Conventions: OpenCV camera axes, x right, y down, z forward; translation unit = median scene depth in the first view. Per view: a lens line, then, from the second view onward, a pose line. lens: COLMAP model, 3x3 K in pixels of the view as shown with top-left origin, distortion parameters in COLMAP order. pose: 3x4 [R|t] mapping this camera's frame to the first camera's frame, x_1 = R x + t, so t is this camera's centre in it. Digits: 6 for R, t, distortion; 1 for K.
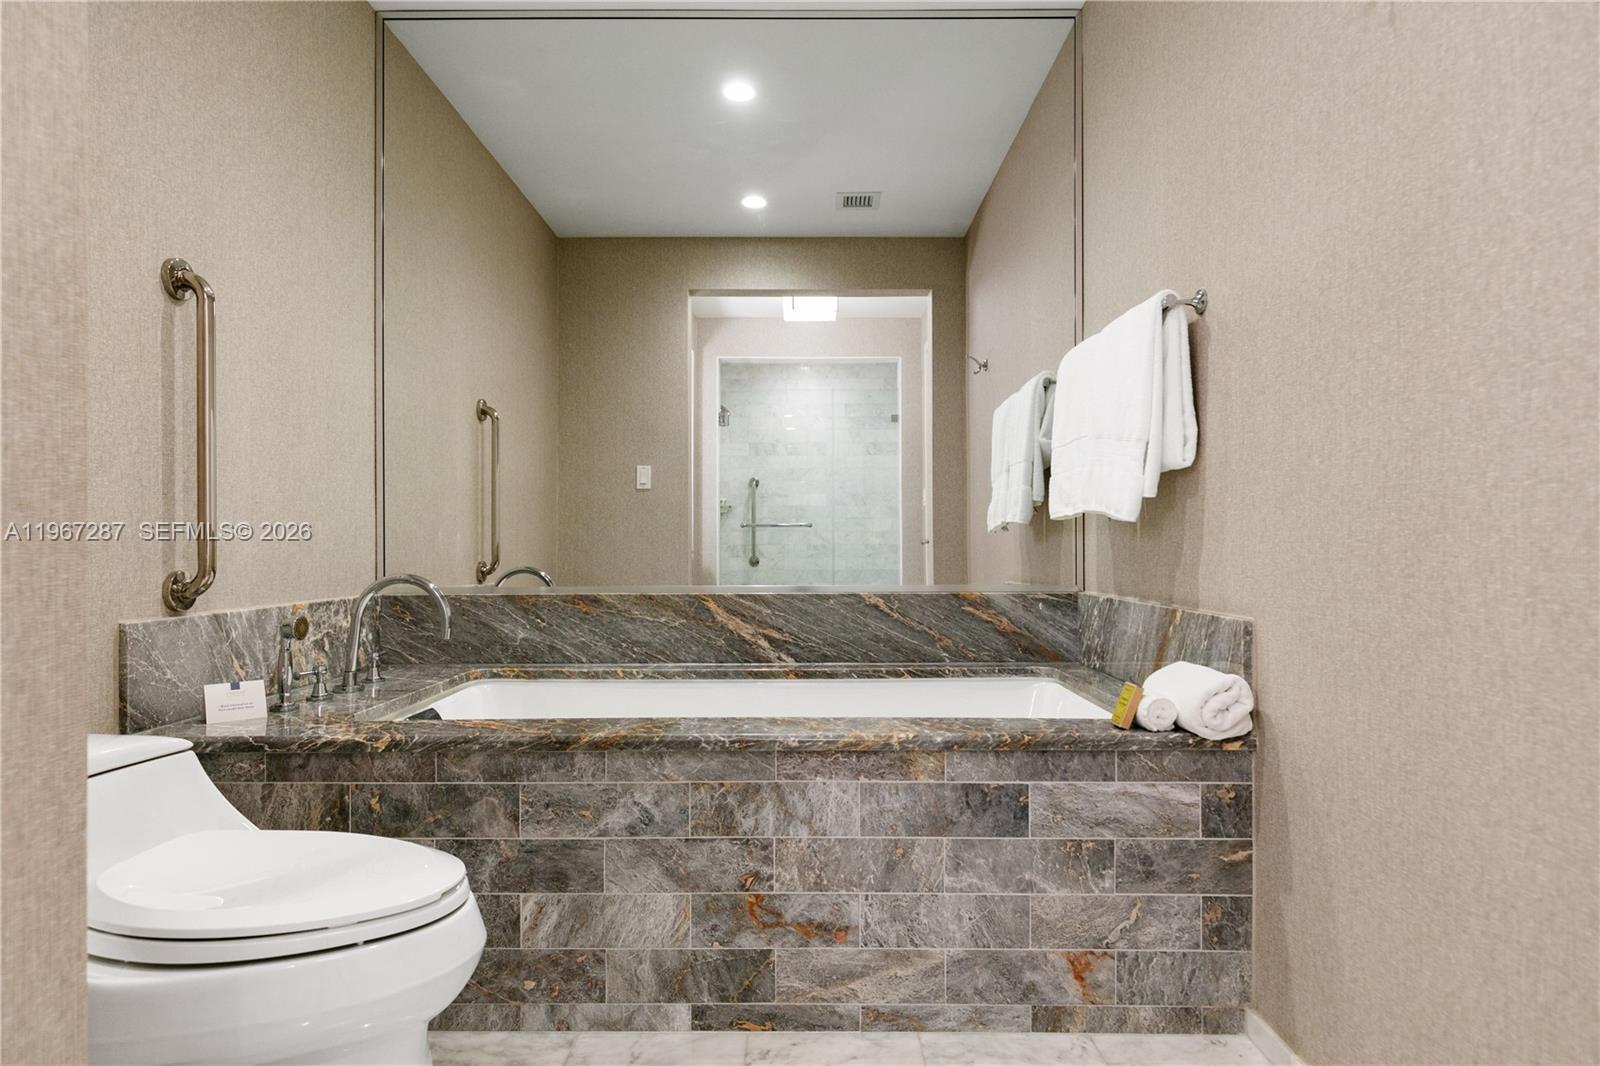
lens RADIAL K [[876.7, 0, 800.0], [0, 876.7, 533.0], [0, 0, 1]] dist [0.003306, 0.000768]
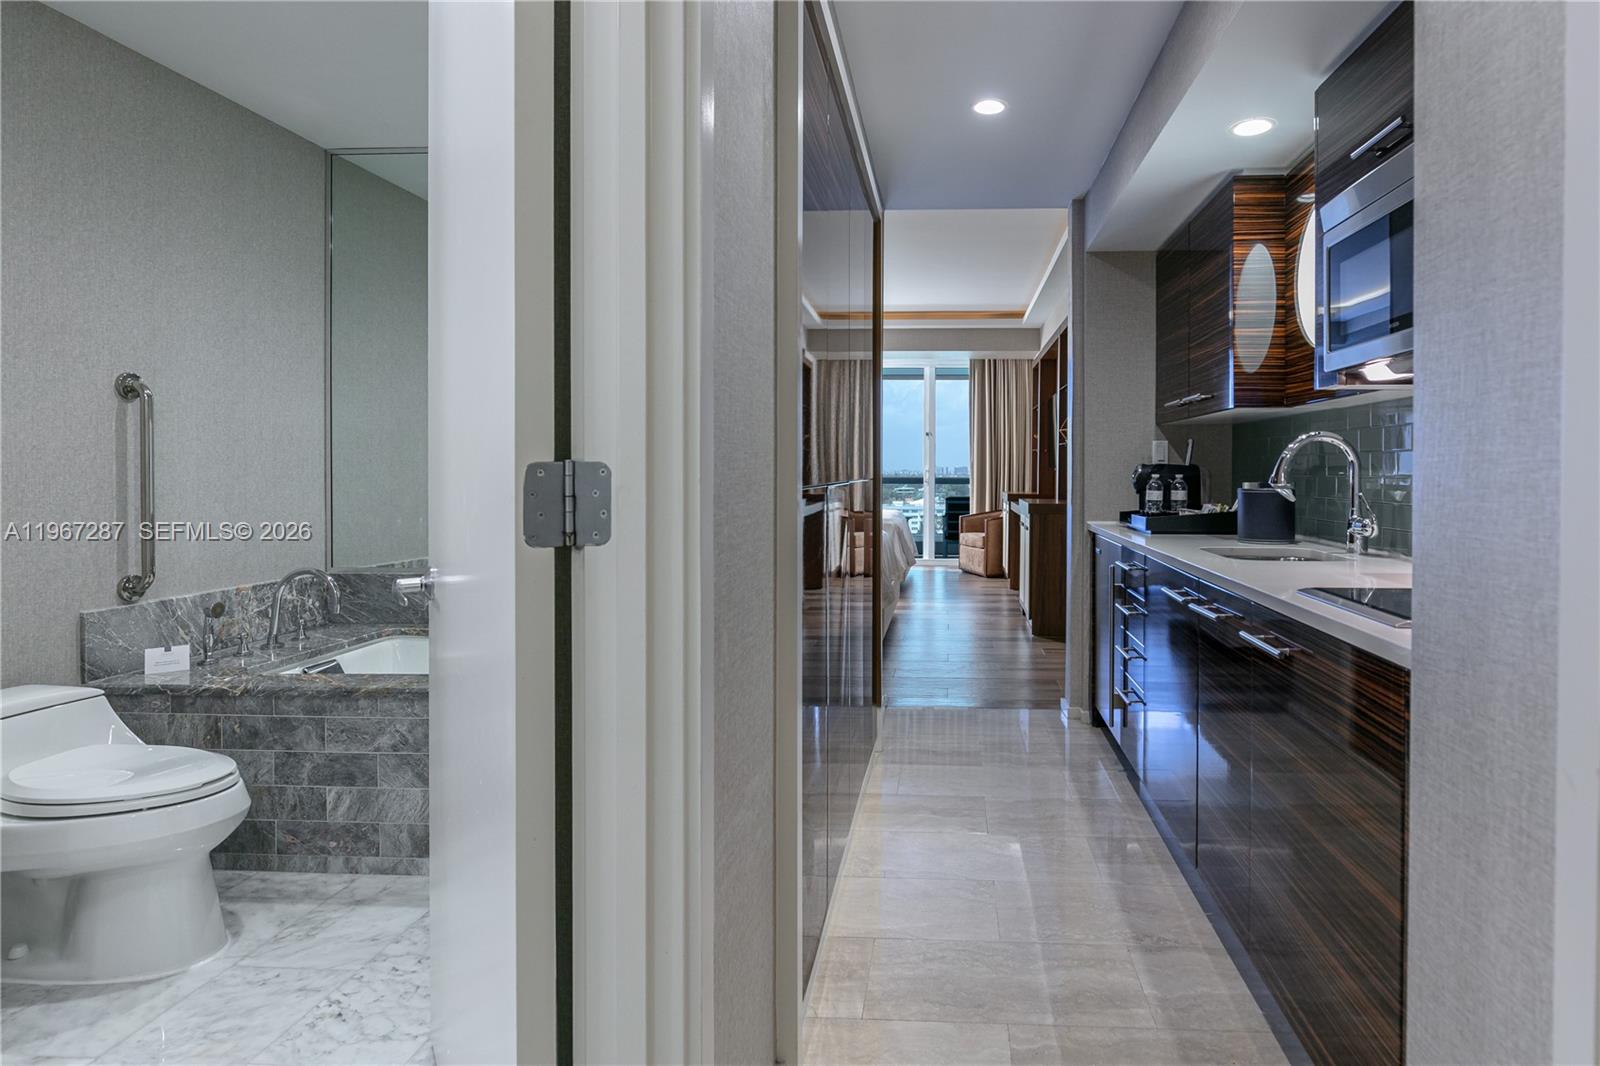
lens RADIAL K [[833.9, 0, 902.6], [0, 833.9, 472.9], [0, 0, 1]] dist [-0.000729, 0.000017]
pose [[0.999088, 0.005293, -0.042377, 0.683890], [-0.004668, 0.999879, 0.014850, -0.158132], [0.042450, -0.014638, 0.998991, -0.390188]]
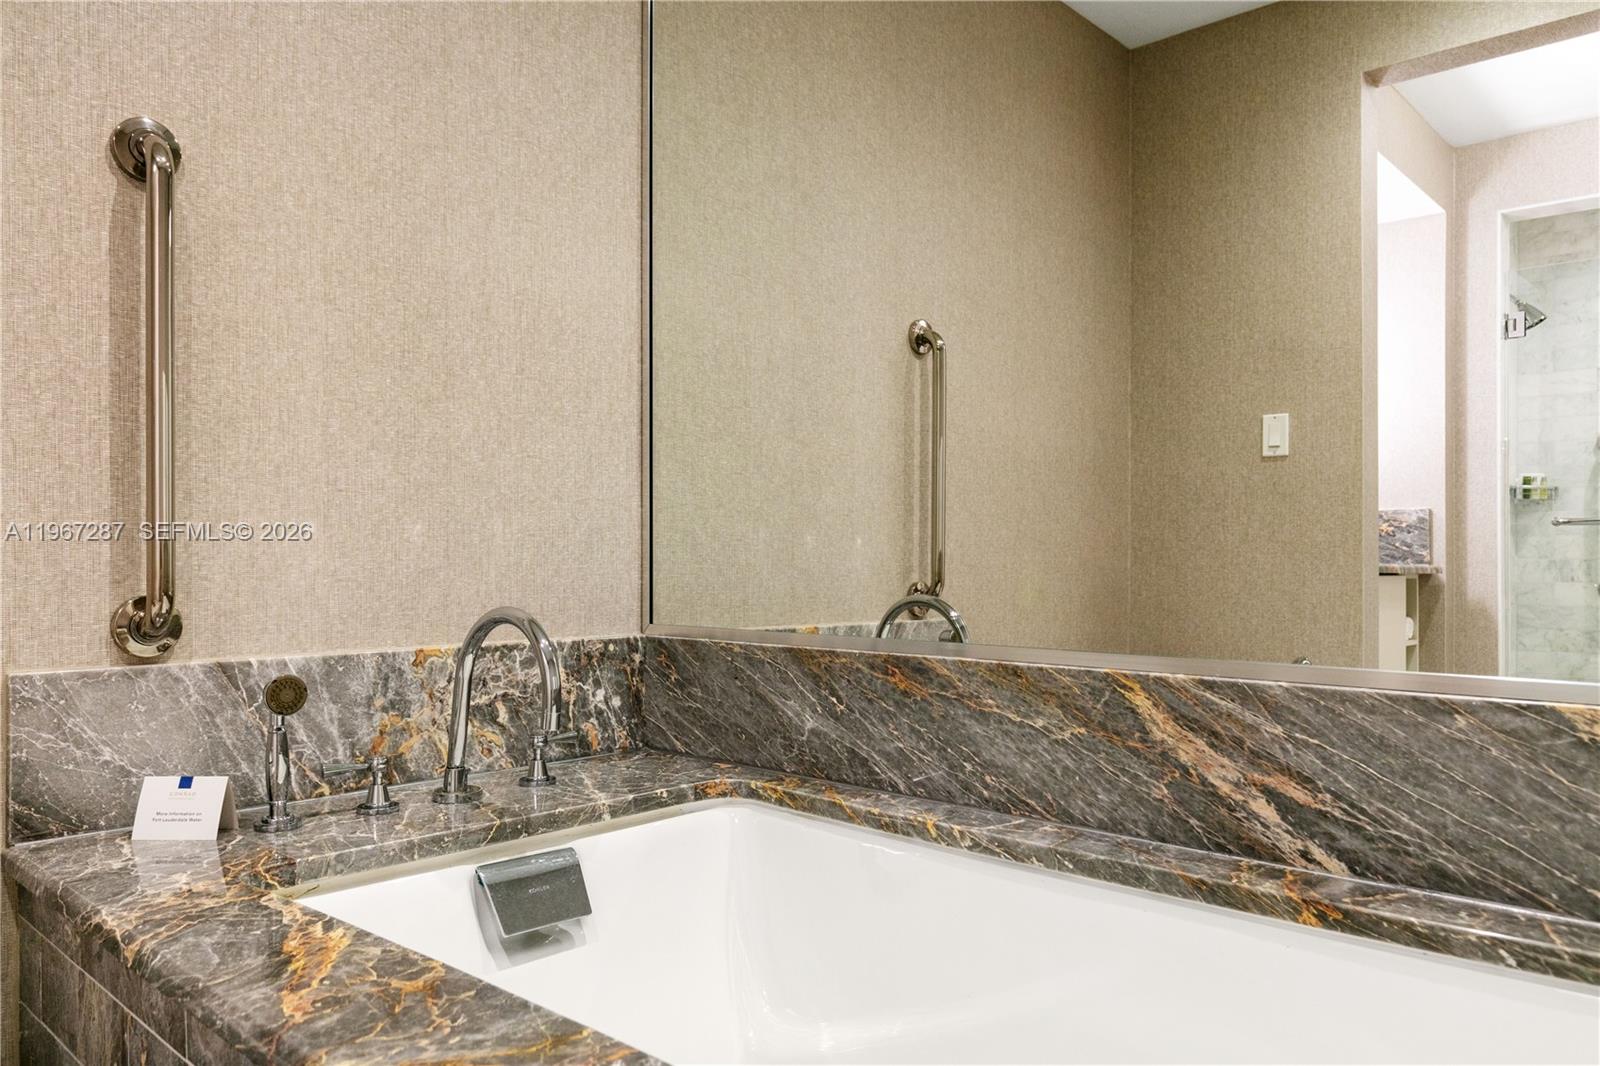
lens RADIAL K [[1114.4, 0, 797.0], [0, 1114.4, 551.2], [0, 0, 1]] dist [-0.004731, -0.004214]
pose [[0.730208, 0.000113, -0.683225, 0.205854], [0.006780, 0.999950, 0.007411, 0.007024], [0.683192, -0.010043, 0.730170, 0.697731]]
